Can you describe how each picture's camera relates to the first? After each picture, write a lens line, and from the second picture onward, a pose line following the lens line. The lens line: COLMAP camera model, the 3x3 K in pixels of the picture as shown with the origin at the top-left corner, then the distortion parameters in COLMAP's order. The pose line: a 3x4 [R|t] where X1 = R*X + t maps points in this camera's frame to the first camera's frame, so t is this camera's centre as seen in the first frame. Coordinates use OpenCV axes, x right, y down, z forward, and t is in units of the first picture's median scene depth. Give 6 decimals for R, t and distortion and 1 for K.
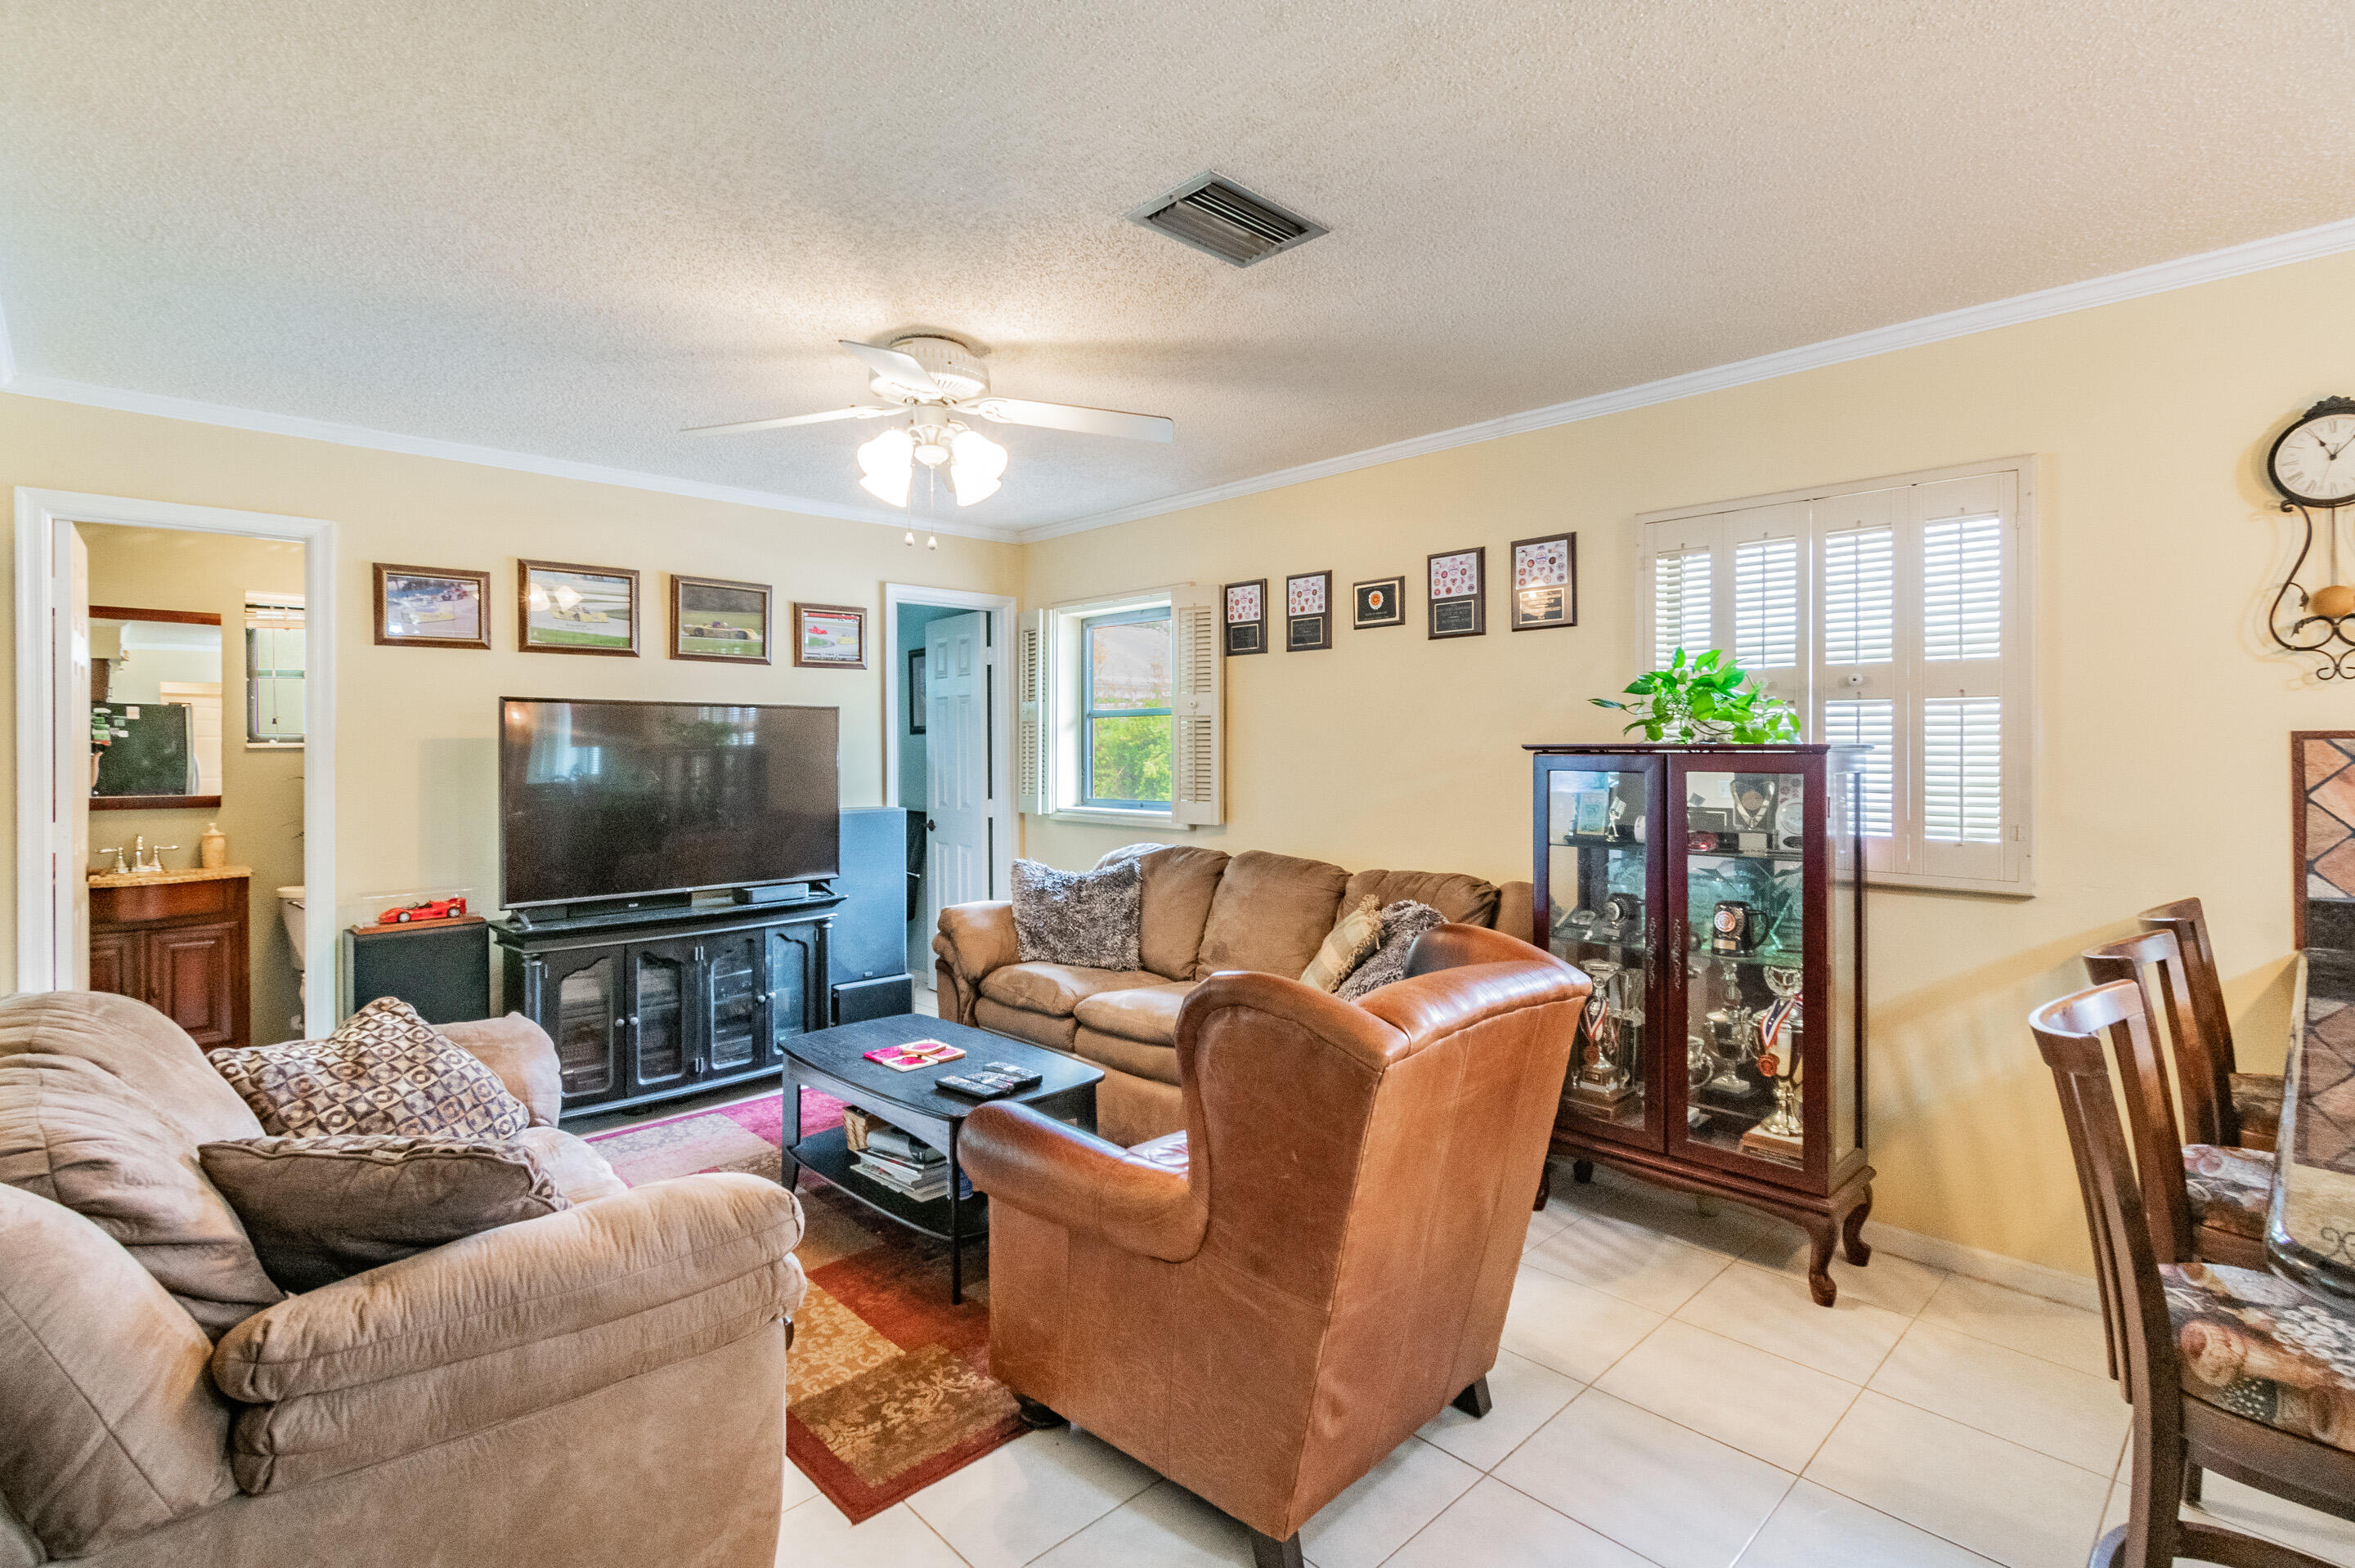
lens RADIAL K [[1113.4, 0, 1175.0], [0, 1113.4, 738.5], [0, 0, 1]] dist [0.001163, 0.000238]
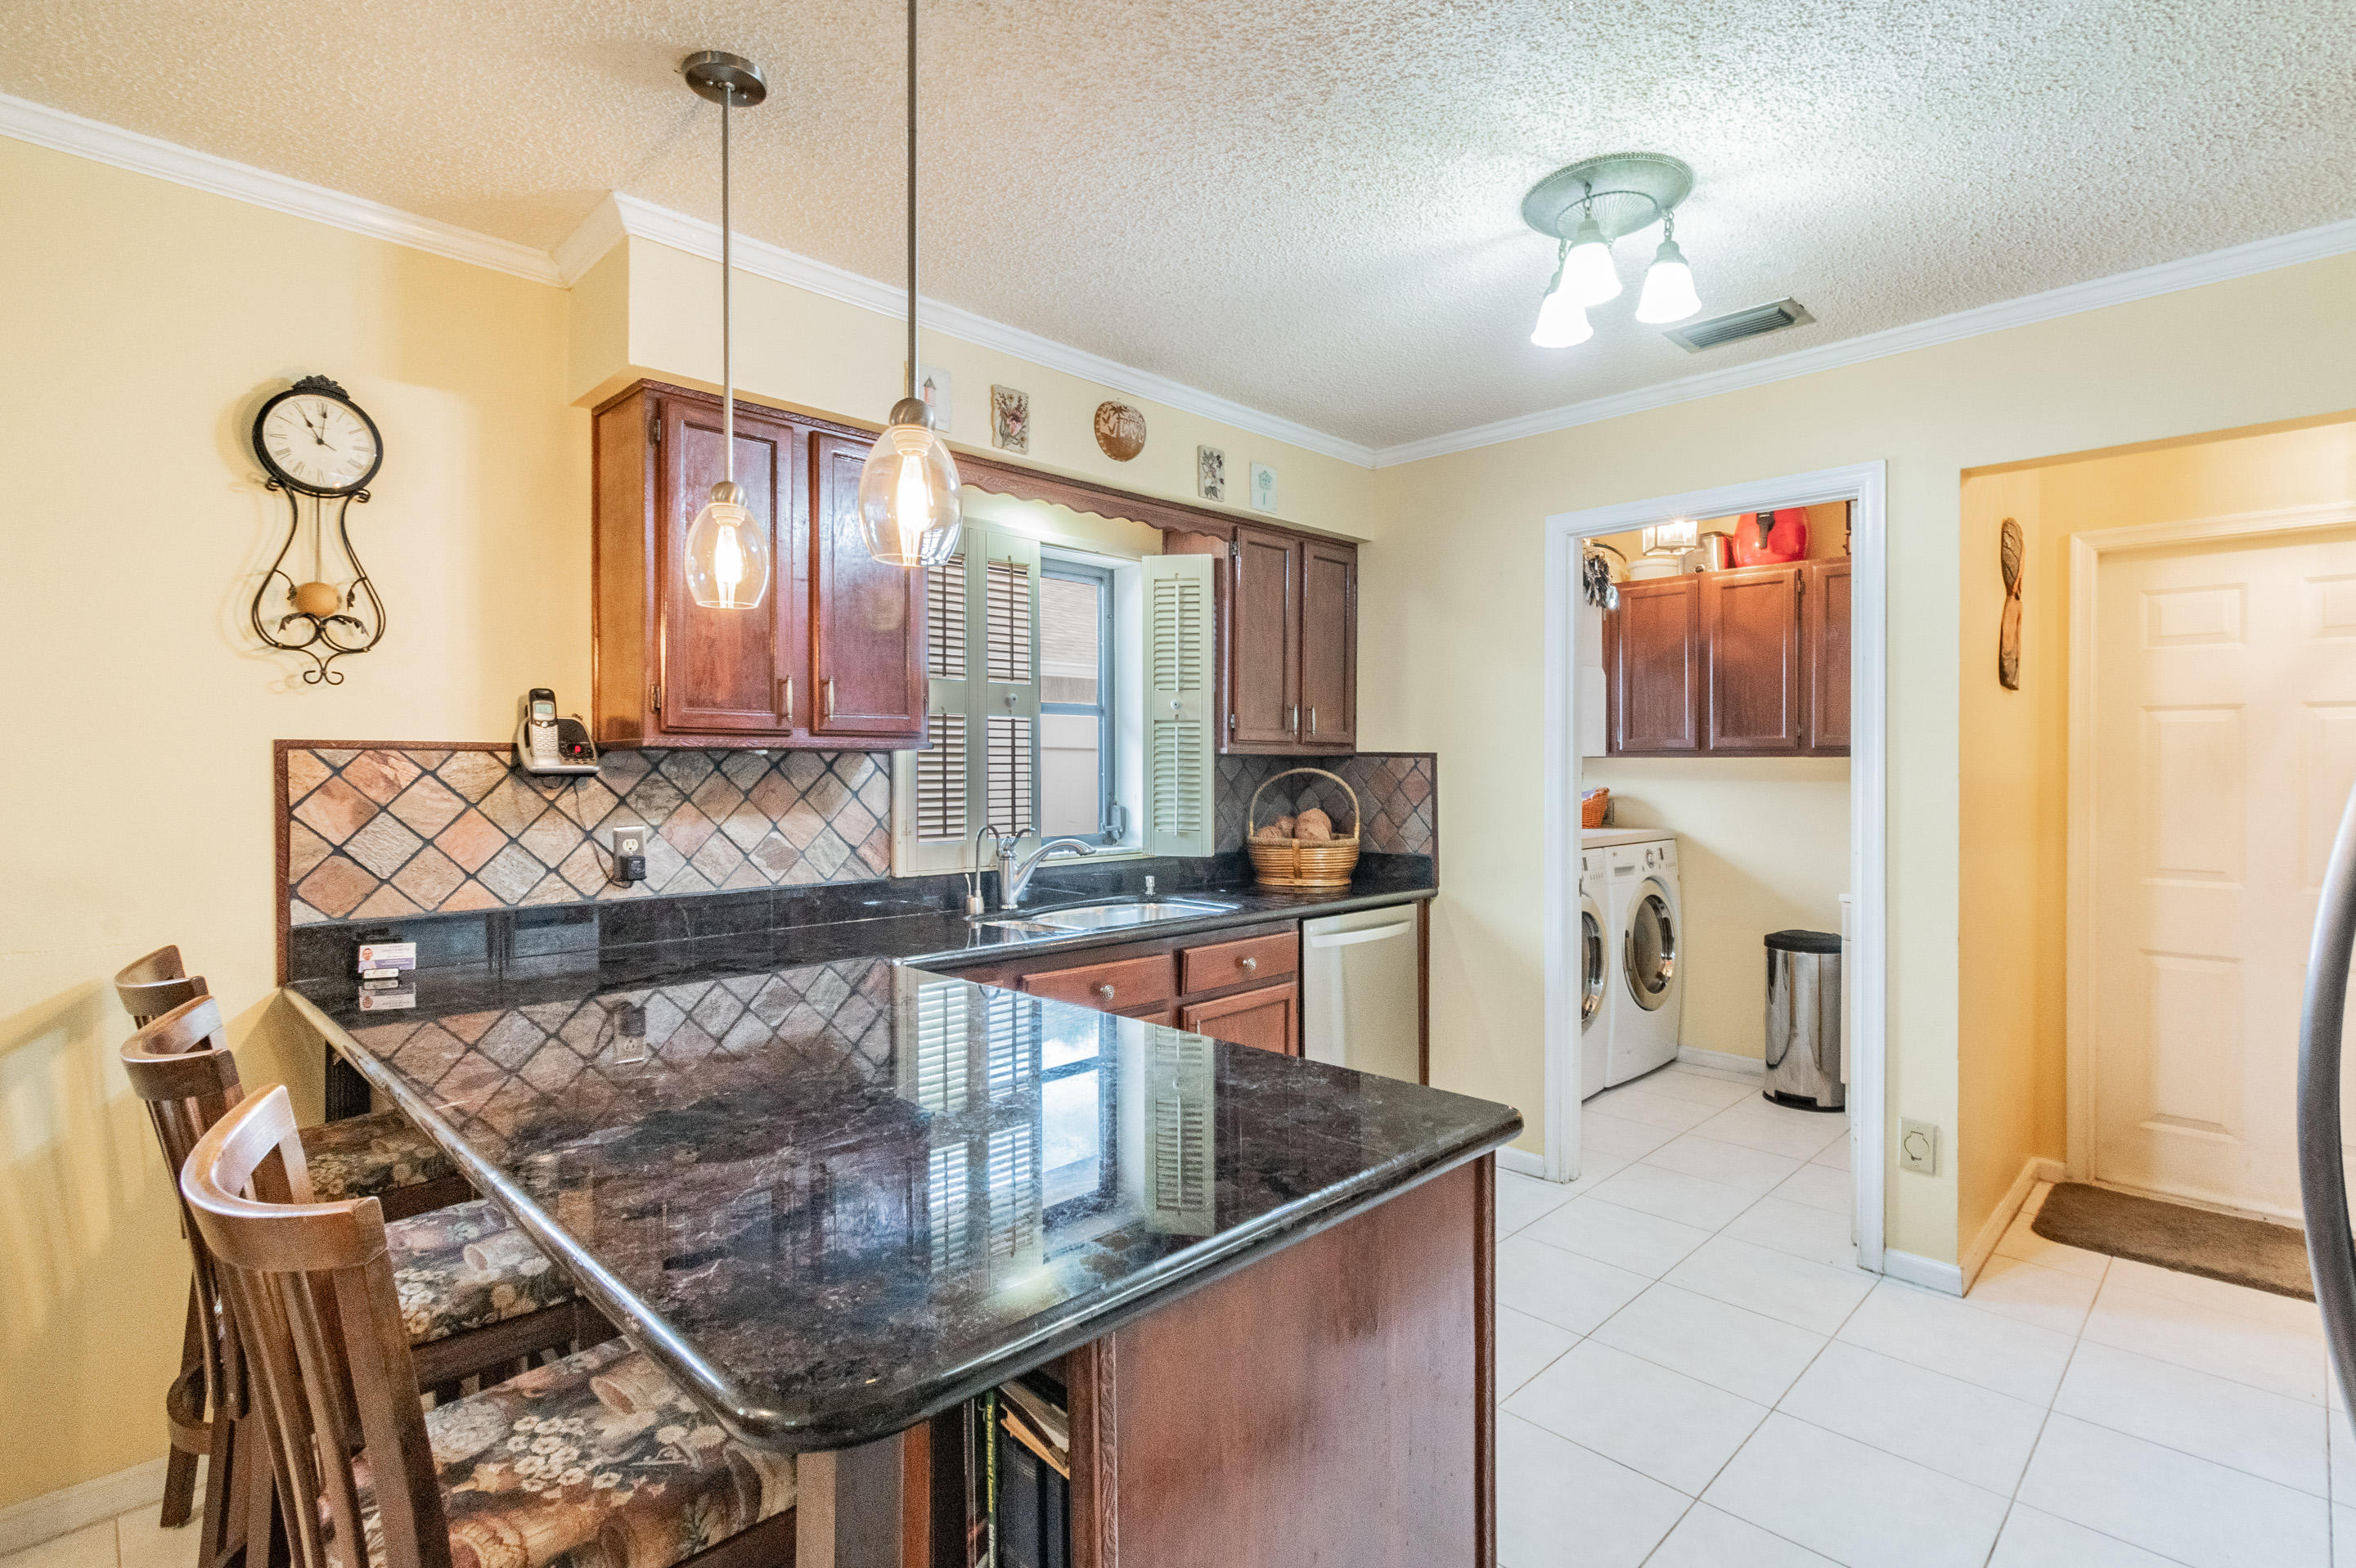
lens RADIAL K [[1122.4, 0, 1190.9], [0, 1122.4, 766.9], [0, 0, 1]] dist [-0.001834, -0.000496]
pose [[-0.027017, 0.001008, 0.999634, 0.095505], [-0.006820, 0.999976, -0.001192, 0.011078], [-0.999612, -0.006850, -0.027009, 0.300786]]
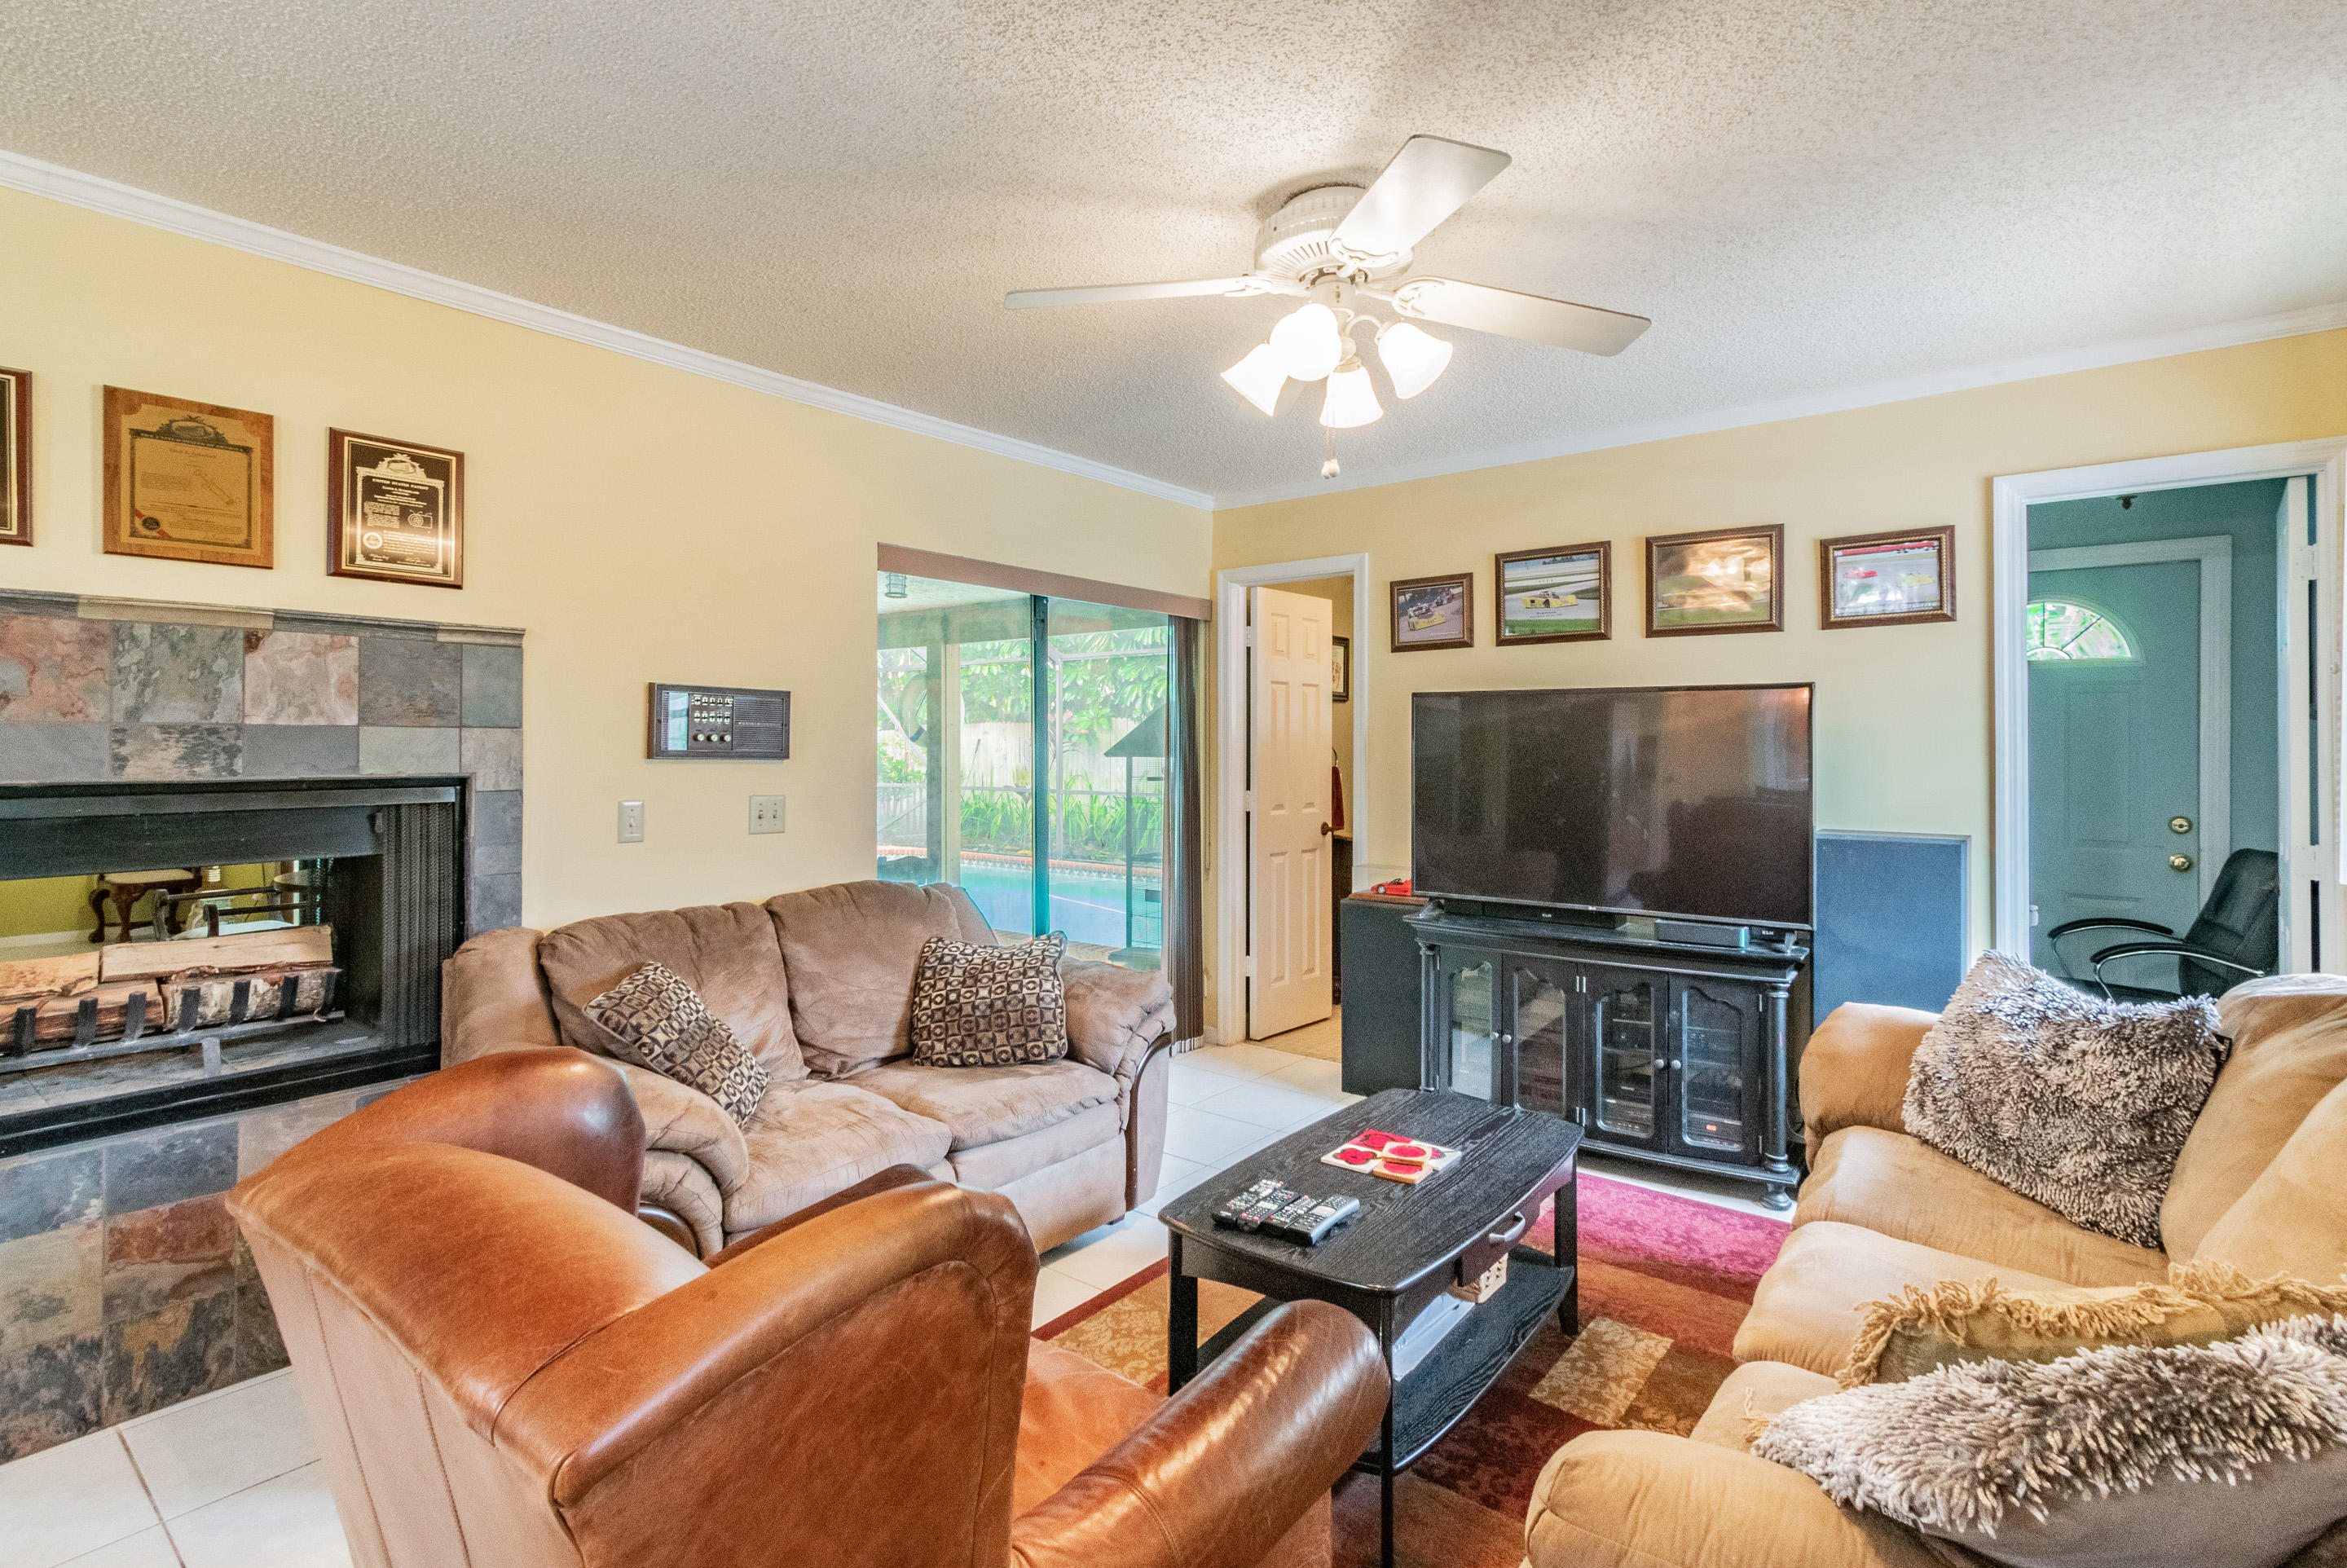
lens RADIAL K [[1109.8, 0, 1171.1], [0, 1109.8, 738.7], [0, 0, 1]] dist [0.001163, 0.000238]
pose [[0.130293, -0.001287, -0.991475, 0.706349], [0.006695, 0.999977, -0.000418, 0.007421], [0.991453, -0.006584, 0.130298, 1.109015]]
